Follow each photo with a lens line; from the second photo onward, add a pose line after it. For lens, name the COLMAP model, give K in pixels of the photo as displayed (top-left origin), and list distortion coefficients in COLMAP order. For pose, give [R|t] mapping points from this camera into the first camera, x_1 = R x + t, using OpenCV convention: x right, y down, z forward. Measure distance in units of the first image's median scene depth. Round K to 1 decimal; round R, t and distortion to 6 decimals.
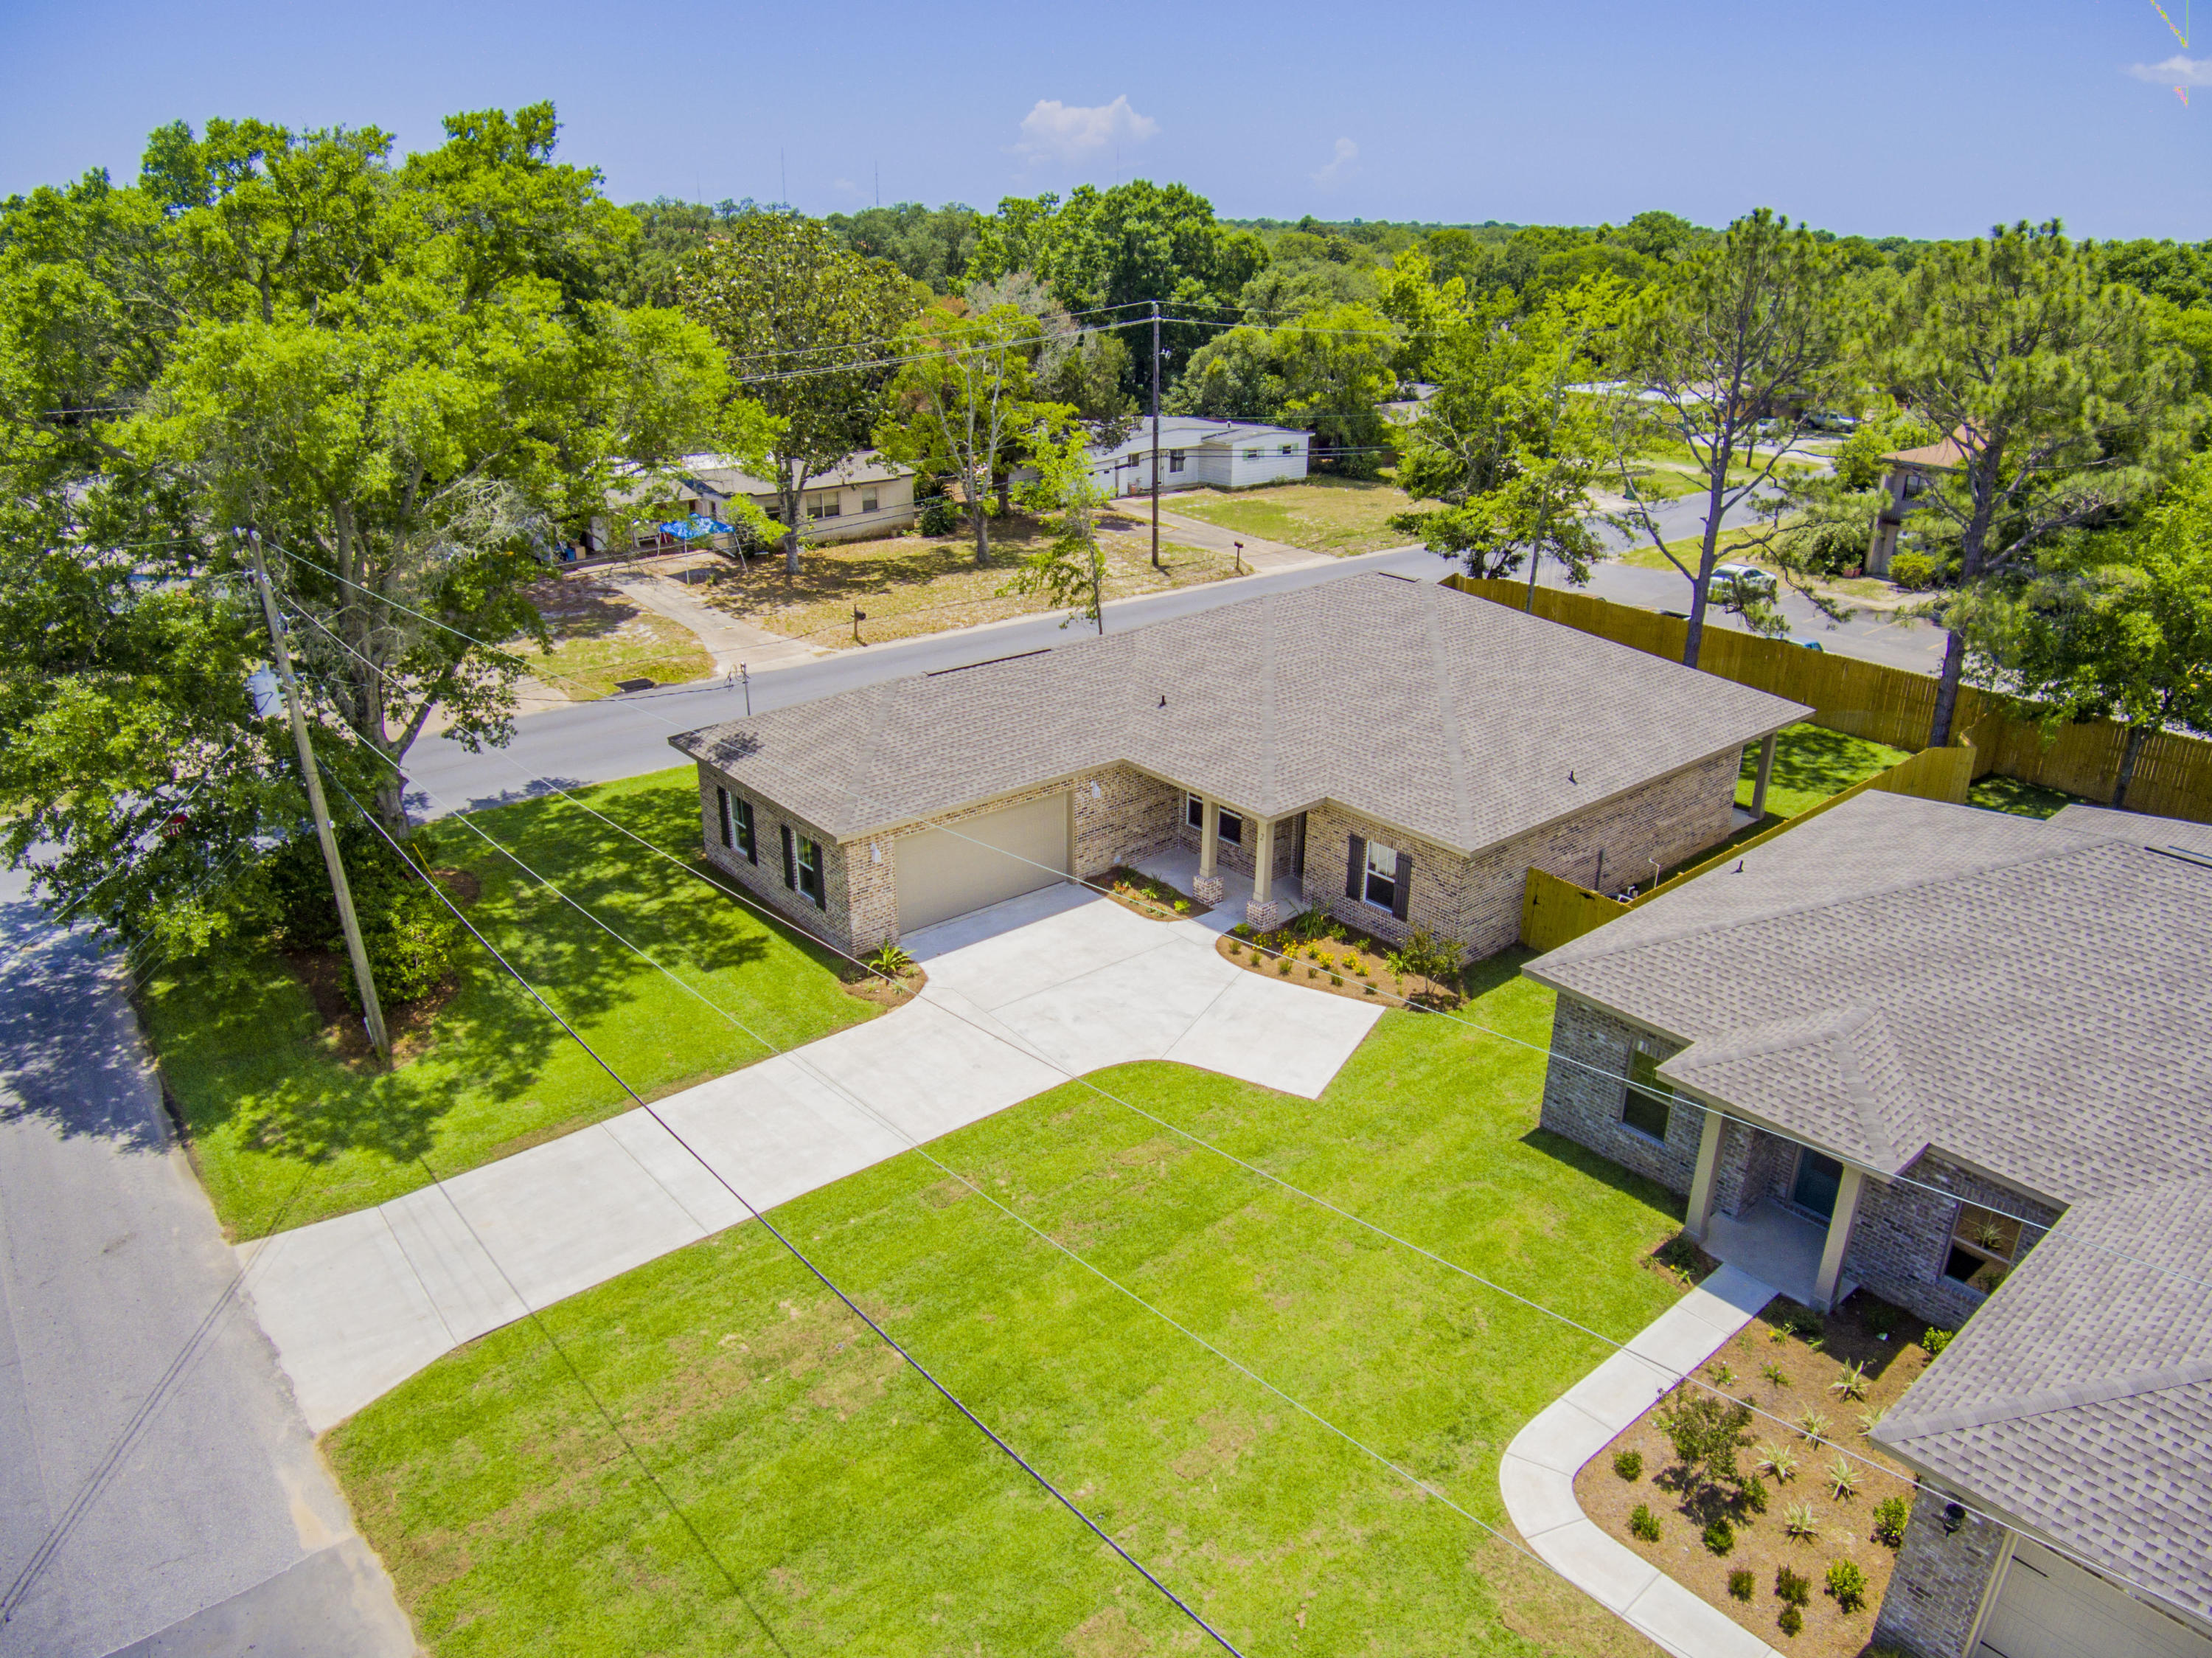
lens RADIAL K [[1467.3, 0, 1113.3], [0, 1467.3, 842.4], [0, 0, 1]] dist [-0.049722, -0.004392]
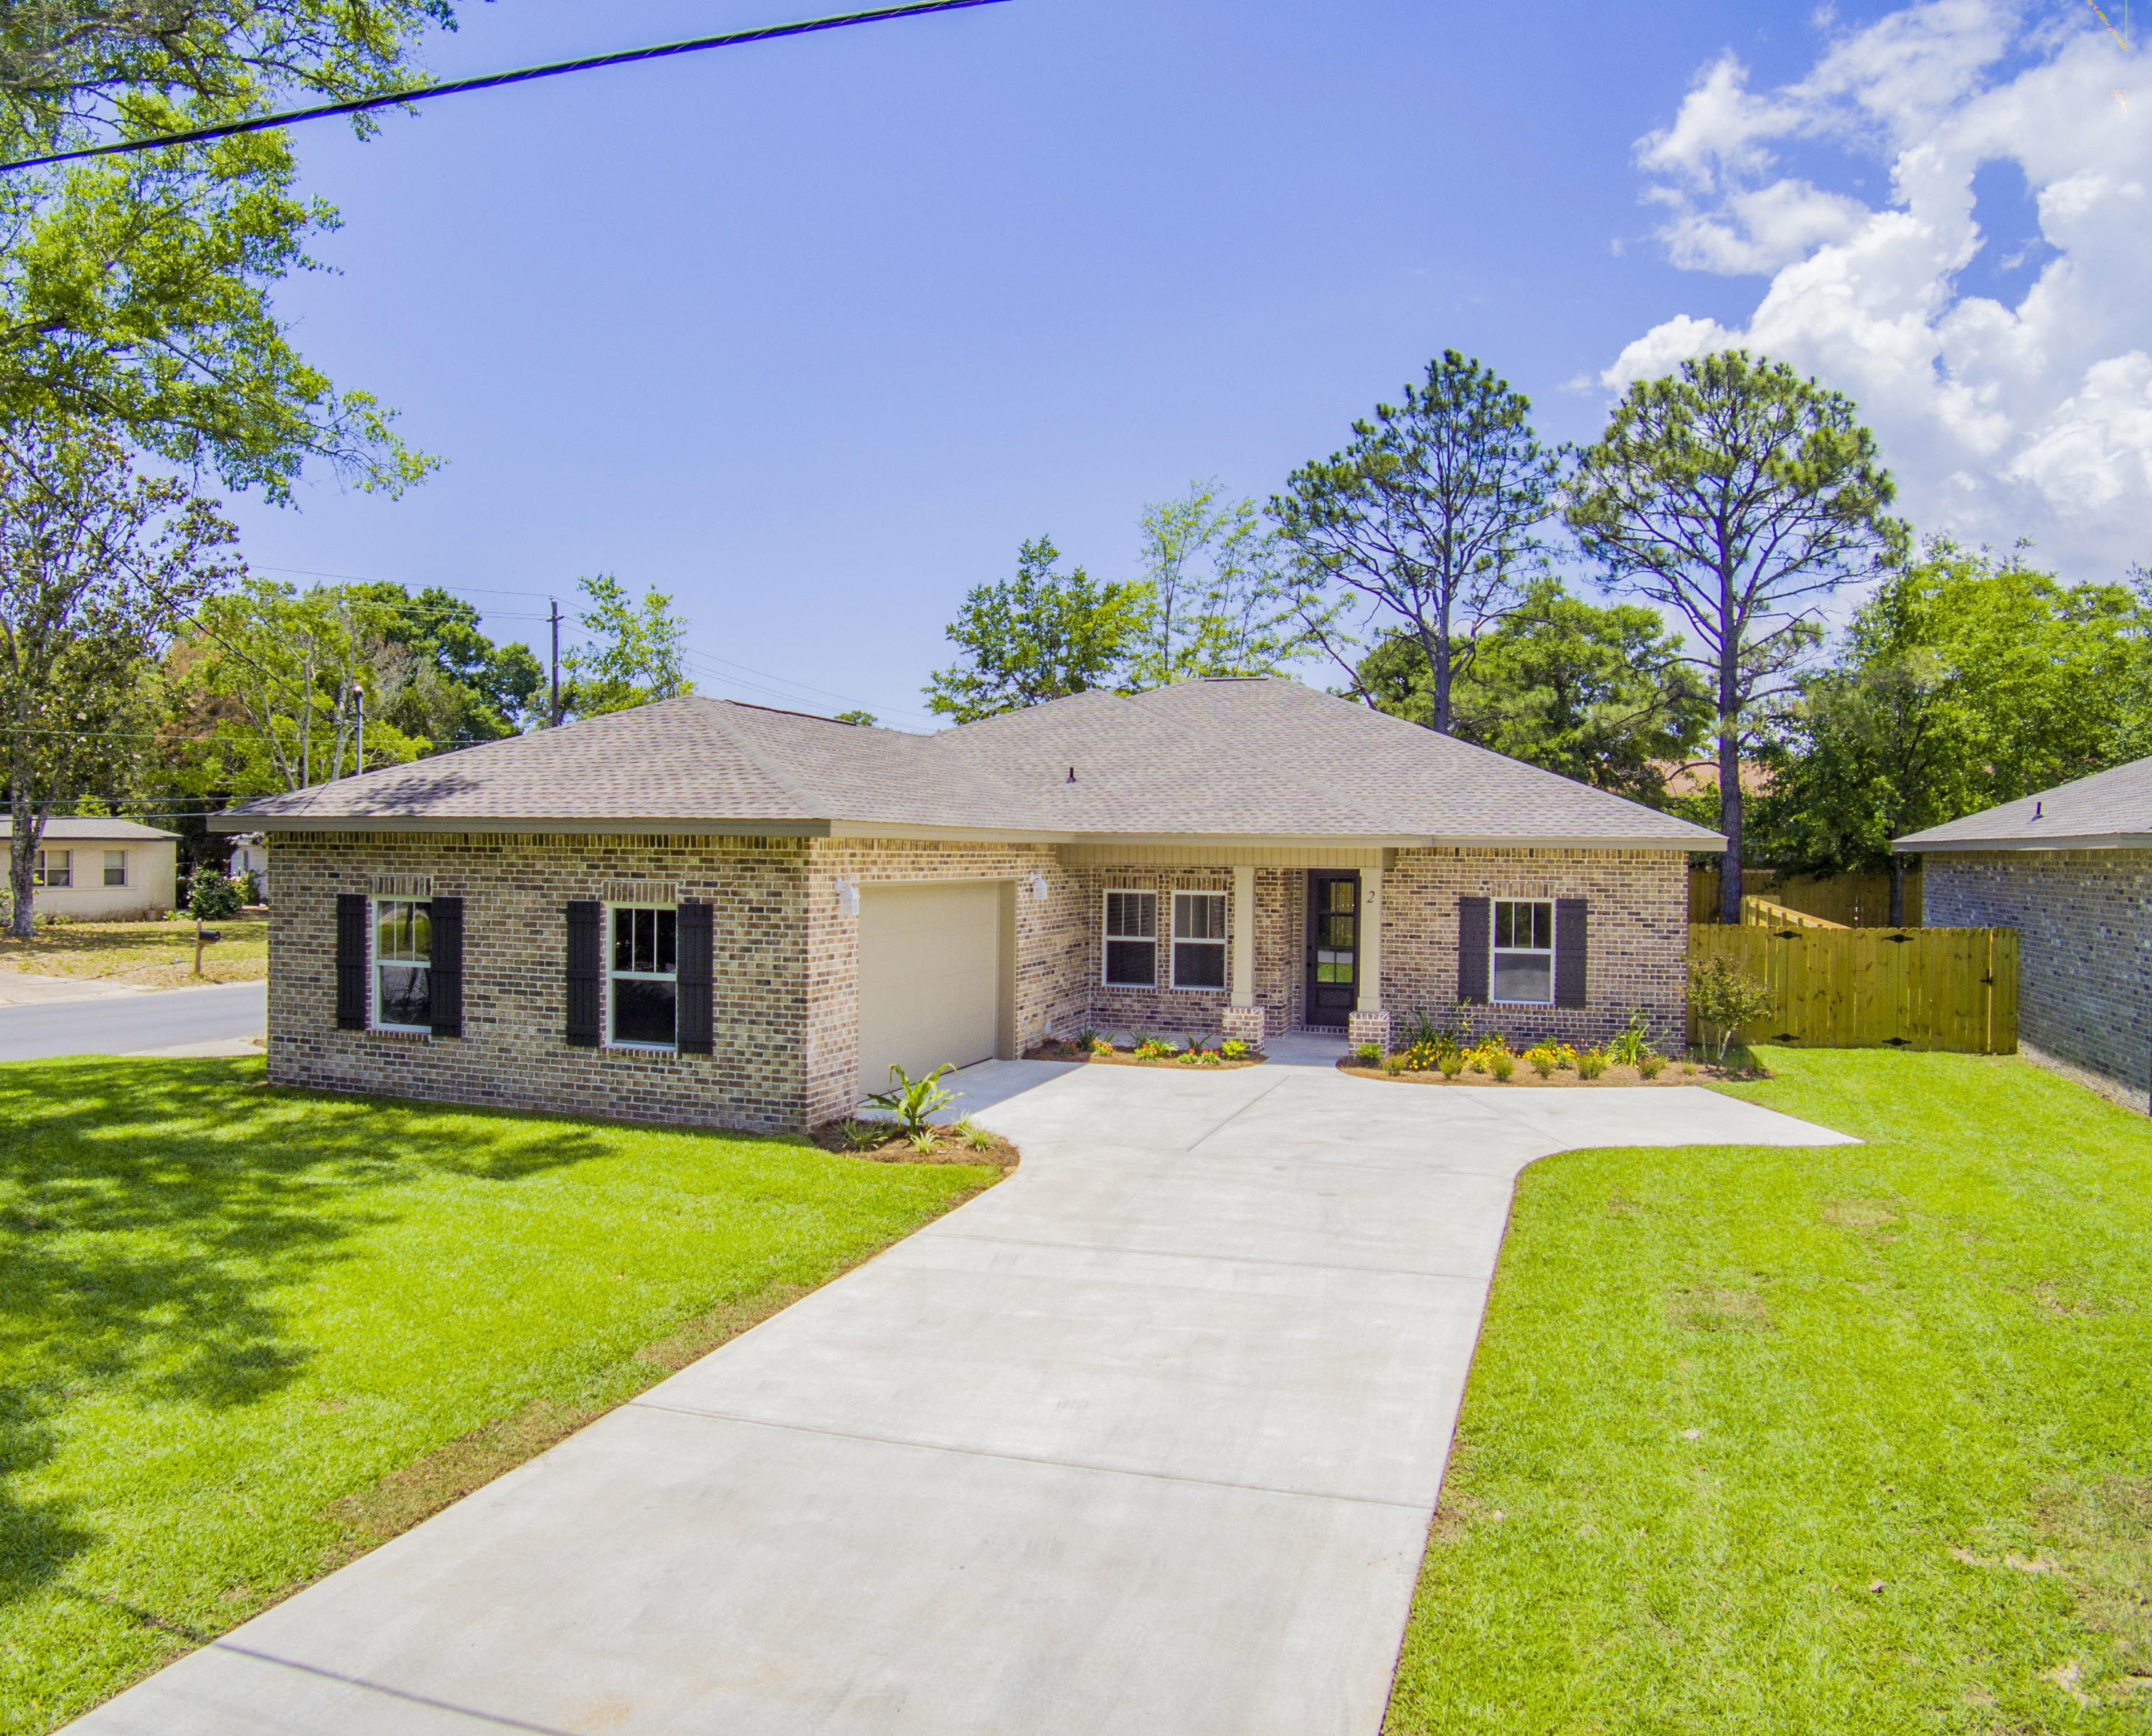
lens RADIAL K [[1574.9, 0, 1030.4], [0, 1574.9, 870.7], [0, 0, 1]] dist [-0.081851, 0.001580]
pose [[0.869741, -0.009241, 0.493423, -0.149026], [0.184623, 0.933317, -0.307950, 0.069487], [-0.457674, 0.358934, 0.813450, 0.221116]]
